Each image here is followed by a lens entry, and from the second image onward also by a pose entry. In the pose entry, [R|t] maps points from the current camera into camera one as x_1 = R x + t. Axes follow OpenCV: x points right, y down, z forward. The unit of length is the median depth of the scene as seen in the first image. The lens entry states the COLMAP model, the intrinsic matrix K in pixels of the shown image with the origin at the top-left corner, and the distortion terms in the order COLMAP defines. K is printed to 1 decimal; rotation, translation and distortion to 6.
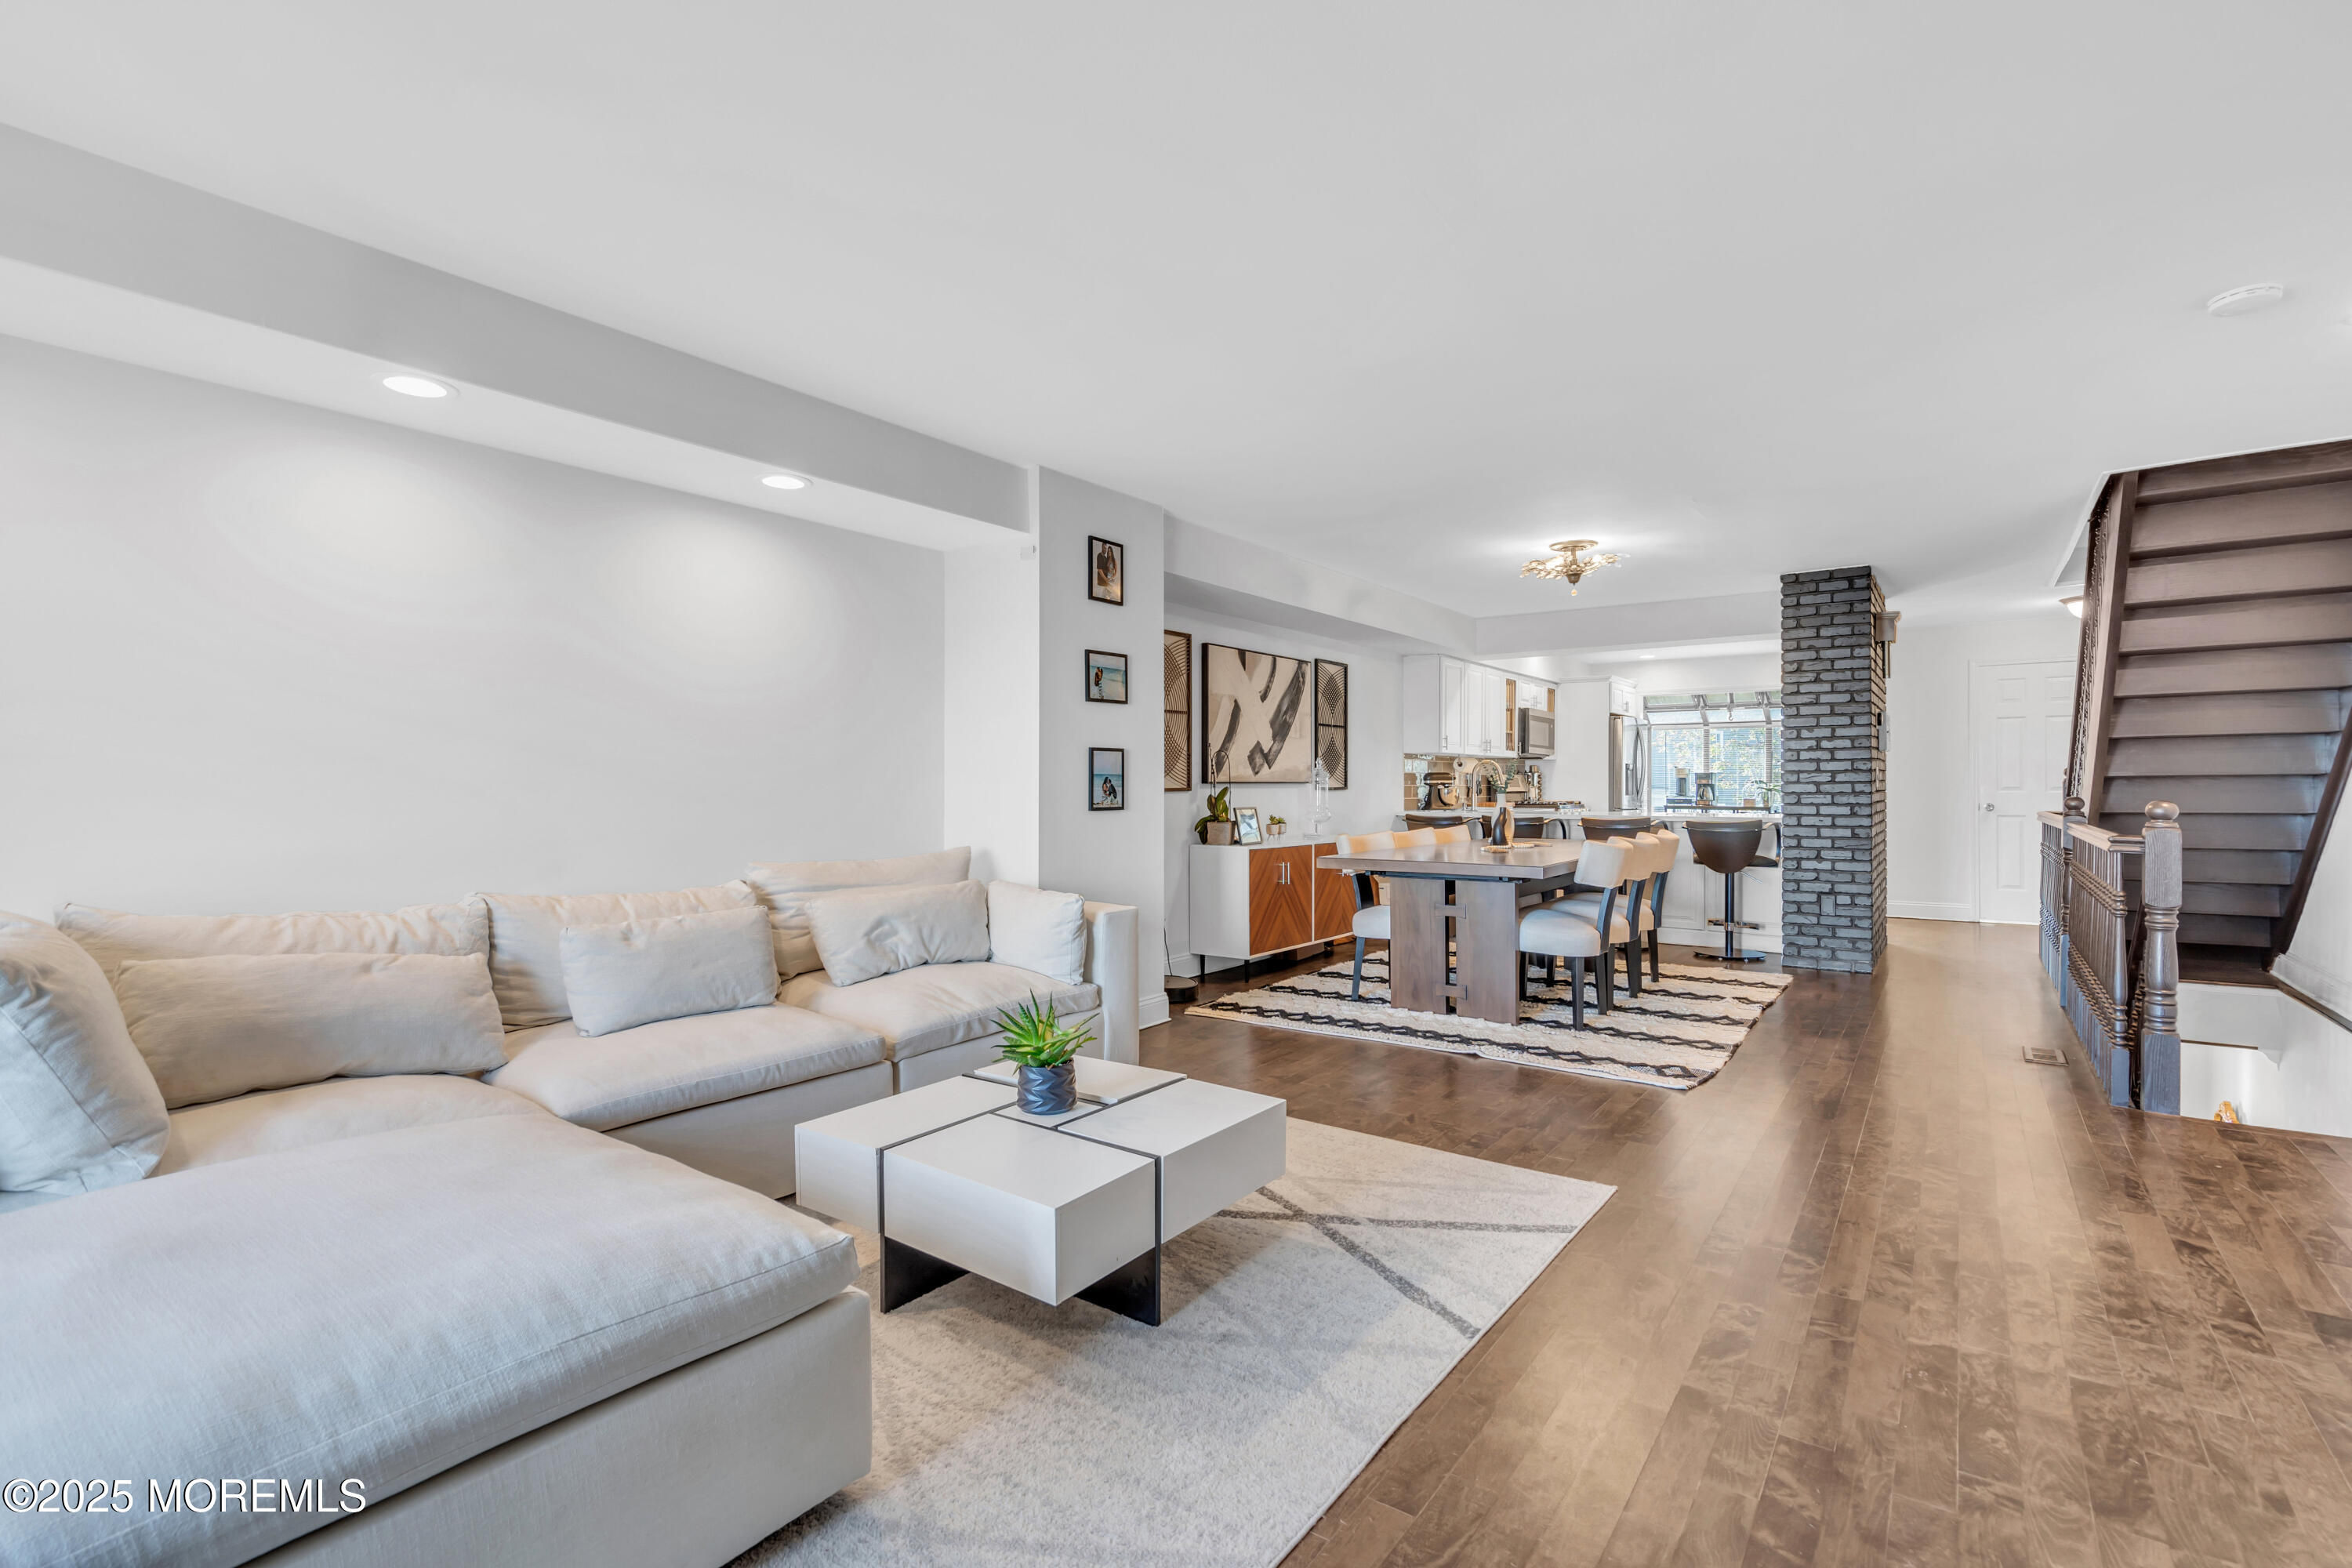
lens RADIAL K [[1071.4, 0, 1187.8], [0, 1071.4, 782.9], [0, 0, 1]] dist [-0.000626, 0.000003]
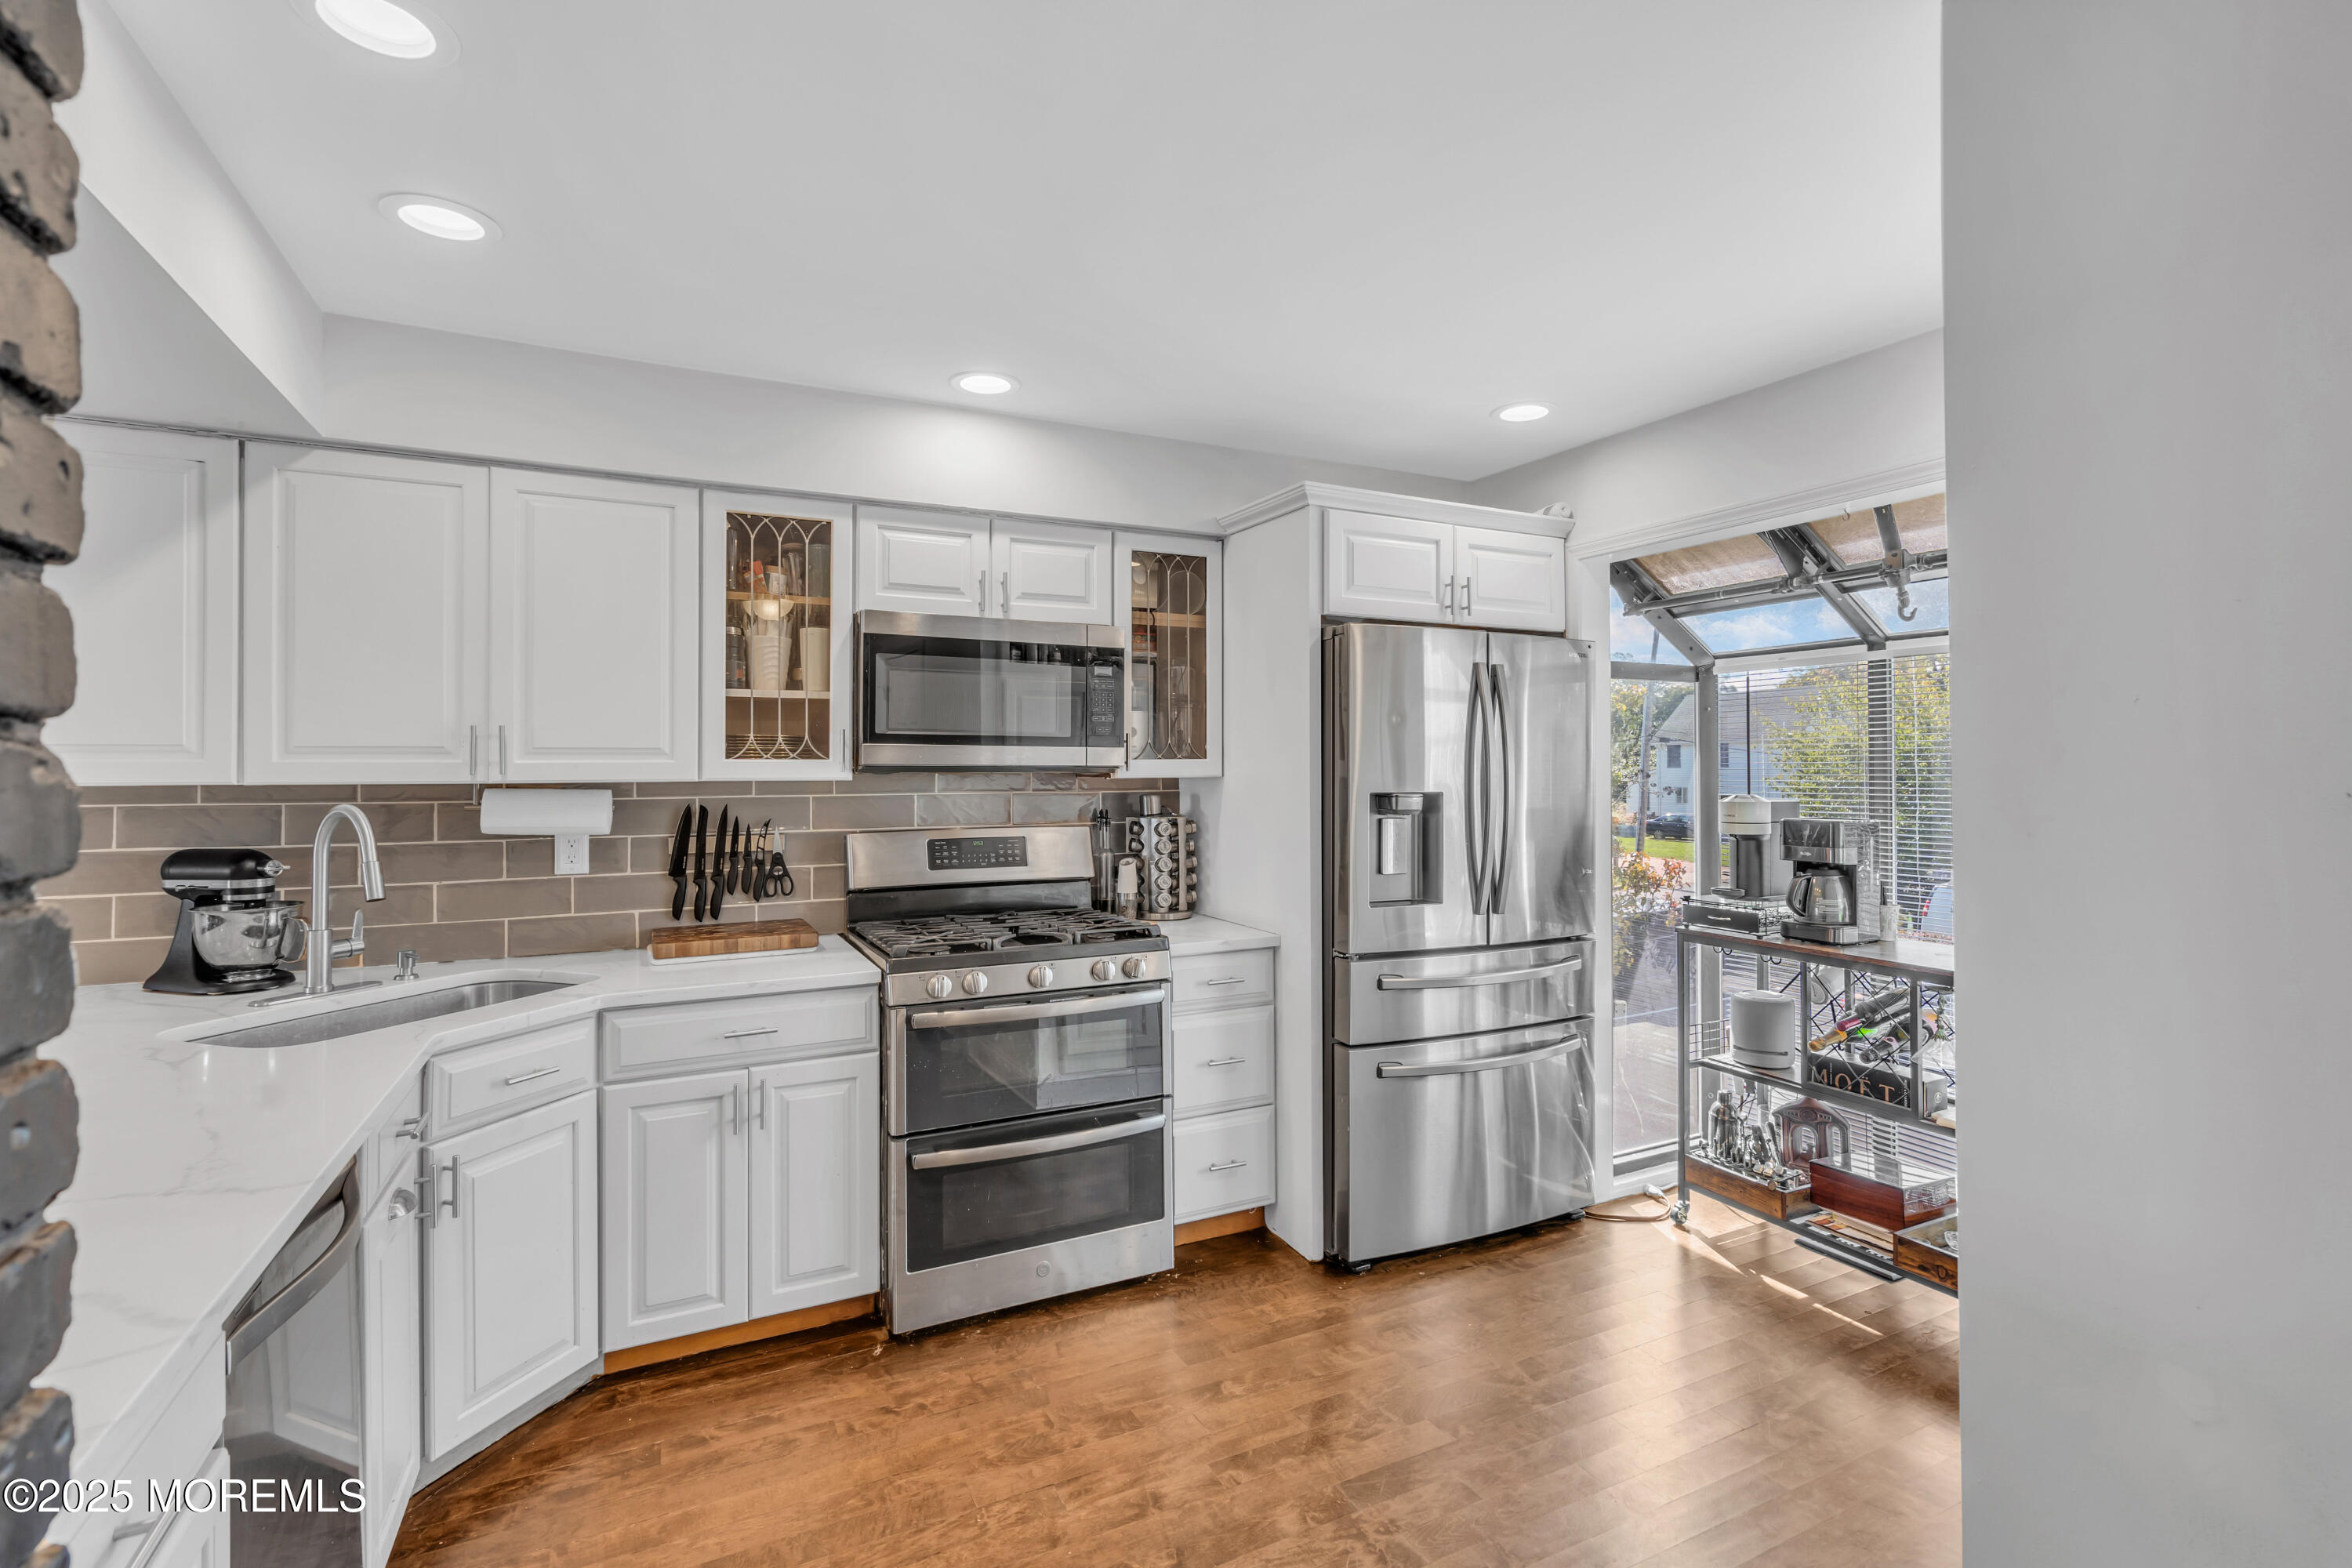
lens RADIAL K [[1071.4, 0, 1187.8], [0, 1071.4, 782.9], [0, 0, 1]] dist [-0.000626, 0.000003]
pose [[0.888078, 0.003081, -0.459682, 0.816975], [0.002463, 0.999931, 0.011461, -0.039889], [0.459686, -0.011310, 0.888010, 1.196374]]
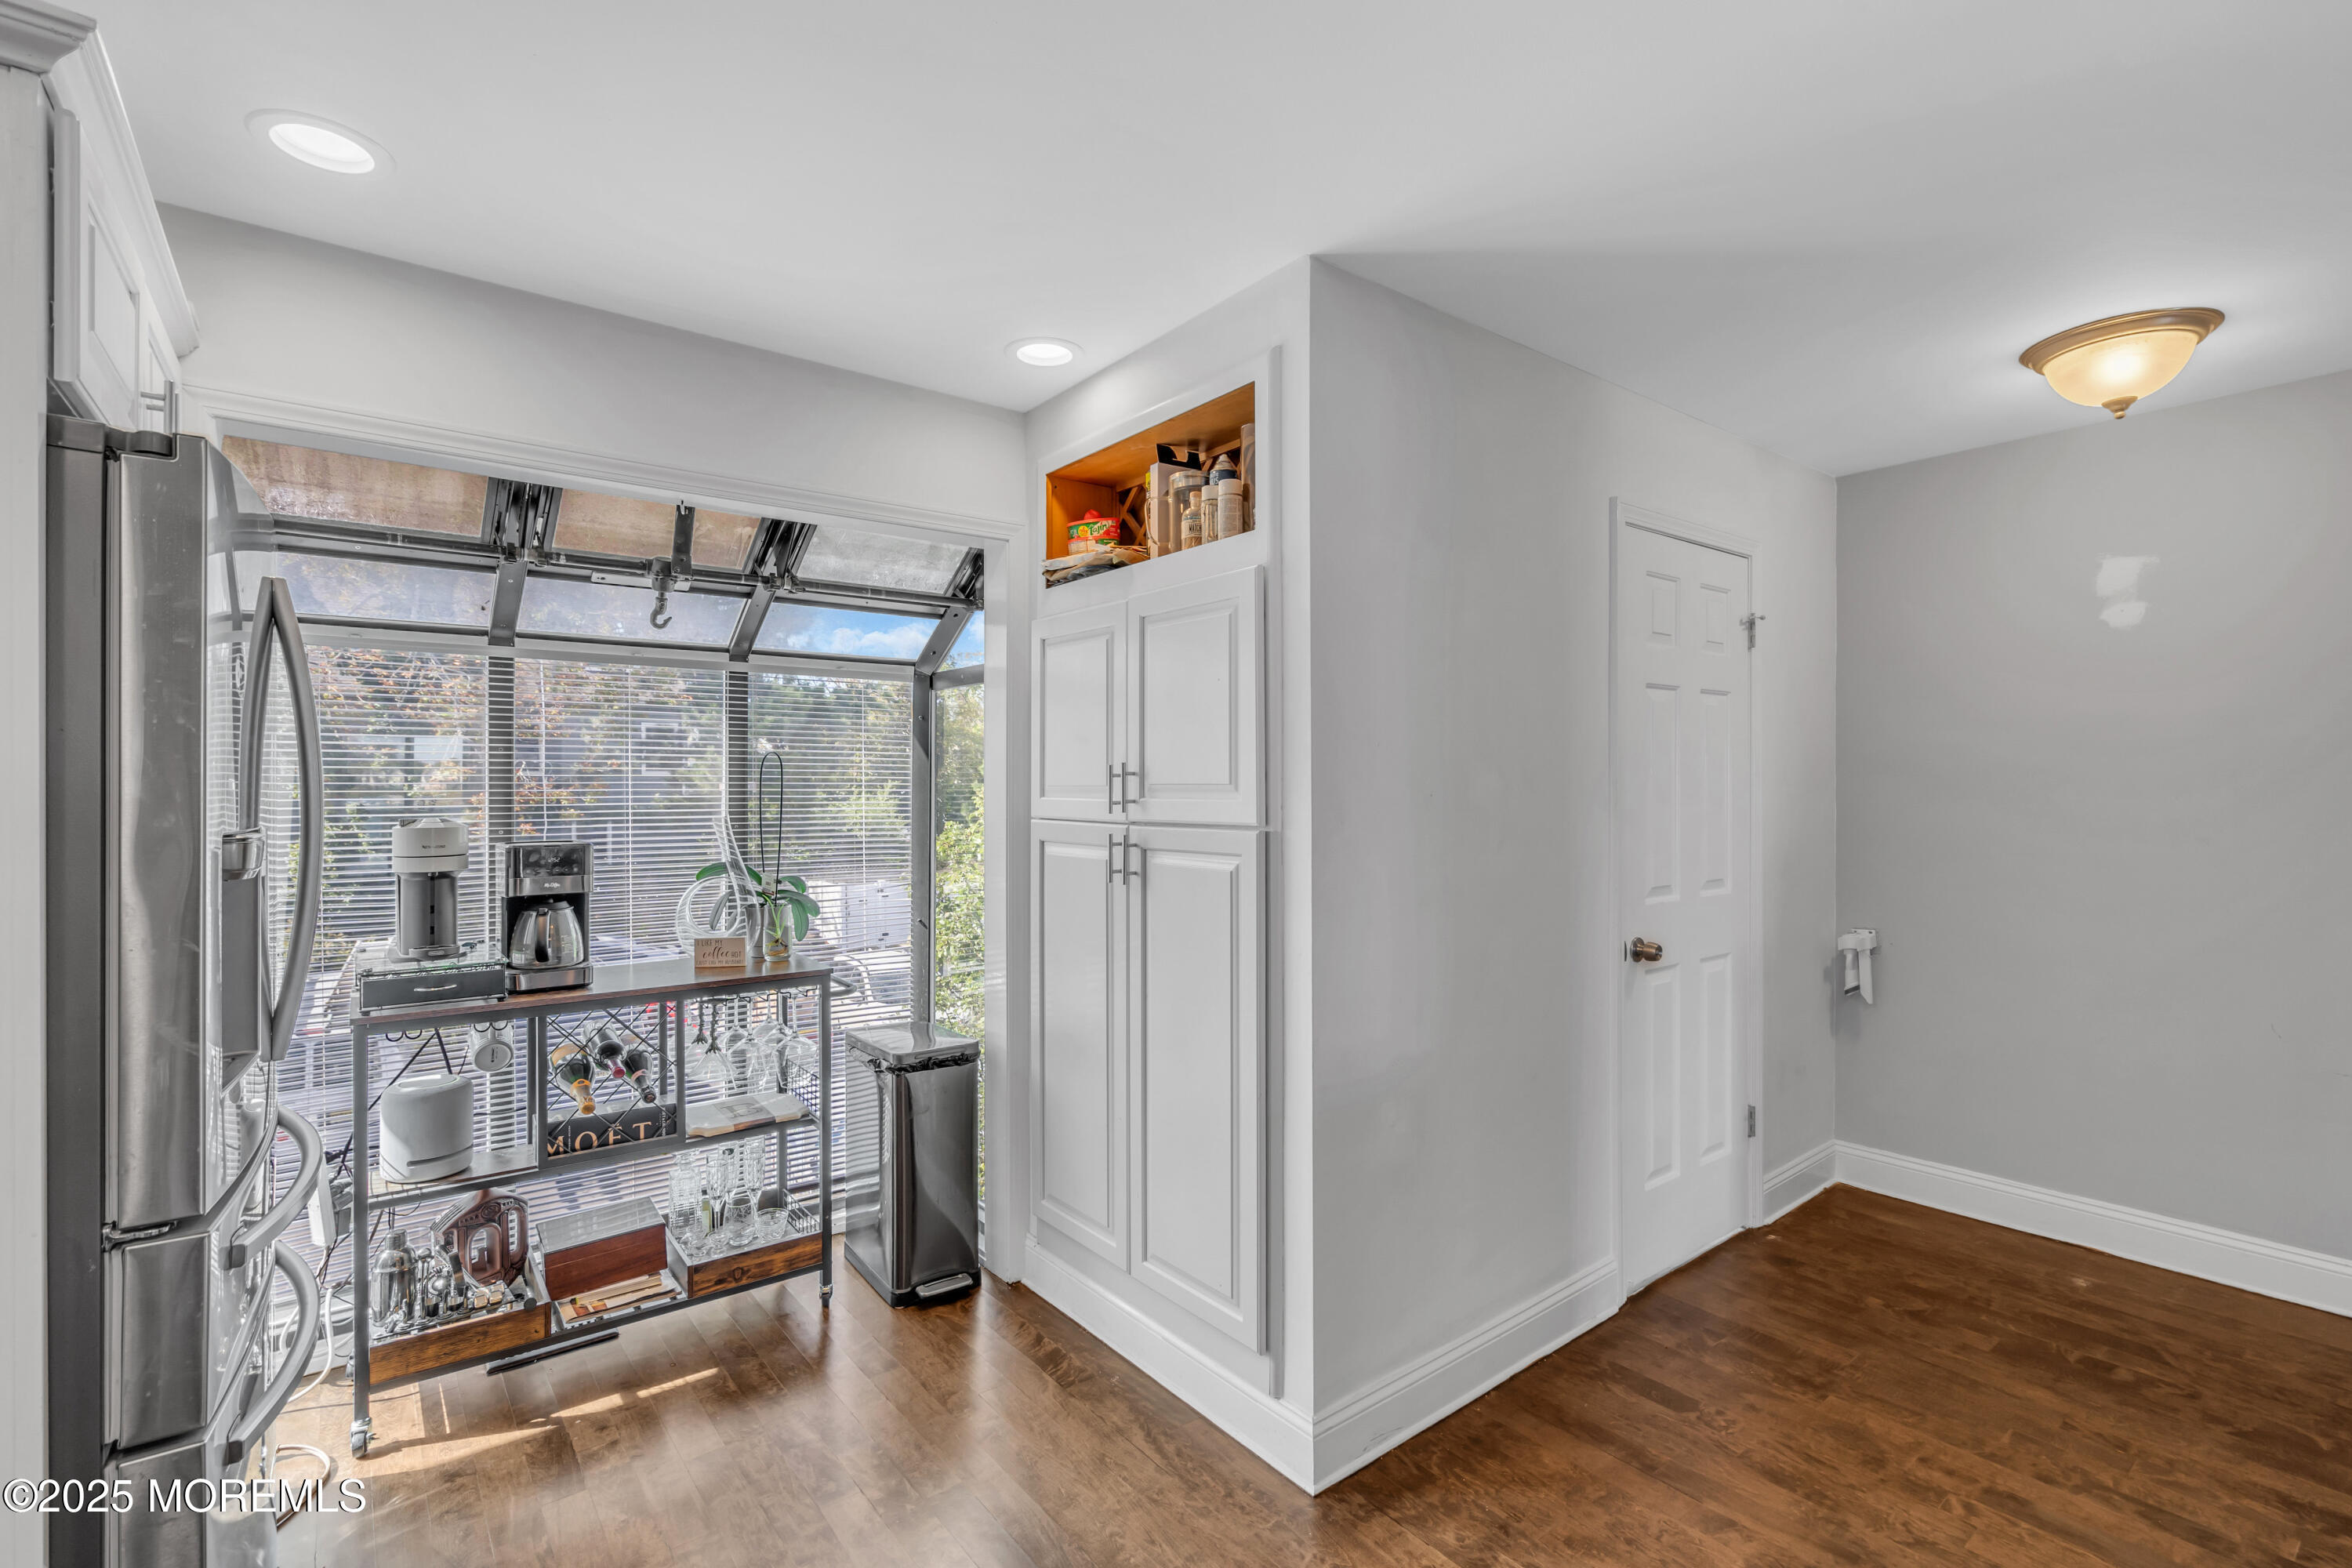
lens RADIAL K [[1071.4, 0, 1187.8], [0, 1071.4, 782.9], [0, 0, 1]] dist [-0.000626, 0.000003]
pose [[0.272040, -0.004392, 0.962276, 0.524530], [-0.001516, 0.999986, 0.004993, -0.042242], [-0.962285, -0.002817, 0.272030, 1.411394]]
